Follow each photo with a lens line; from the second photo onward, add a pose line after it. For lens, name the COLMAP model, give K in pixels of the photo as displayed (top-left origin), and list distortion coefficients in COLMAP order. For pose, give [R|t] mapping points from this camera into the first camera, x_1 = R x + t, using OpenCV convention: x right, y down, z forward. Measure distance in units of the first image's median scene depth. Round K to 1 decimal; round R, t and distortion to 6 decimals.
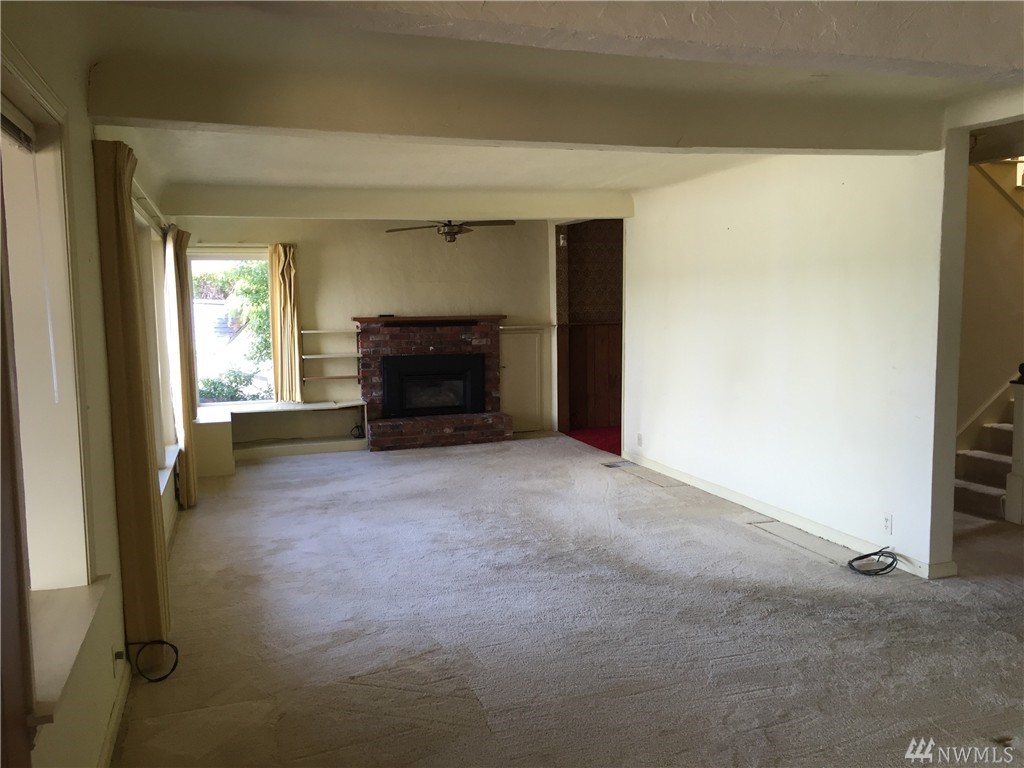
lens RADIAL K [[873.5, 0, 516.7], [0, 873.5, 387.4], [0, 0, 1]] dist [0.060097, -0.069081]
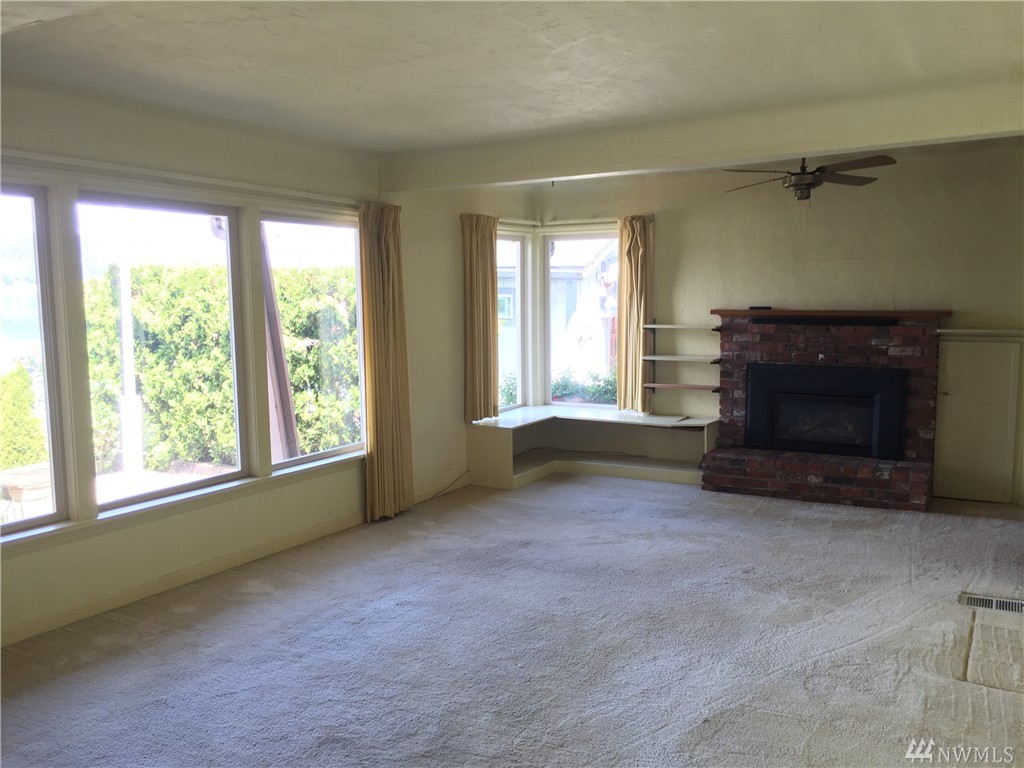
lens RADIAL K [[873.5, 0, 511.8], [0, 873.5, 380.8], [0, 0, 1]] dist [0.060097, -0.069081]
pose [[0.670206, 0.087785, -0.736966, 0.256978], [-0.077203, 0.995839, 0.048411, -0.041210], [0.738149, 0.024451, 0.674194, 0.358566]]
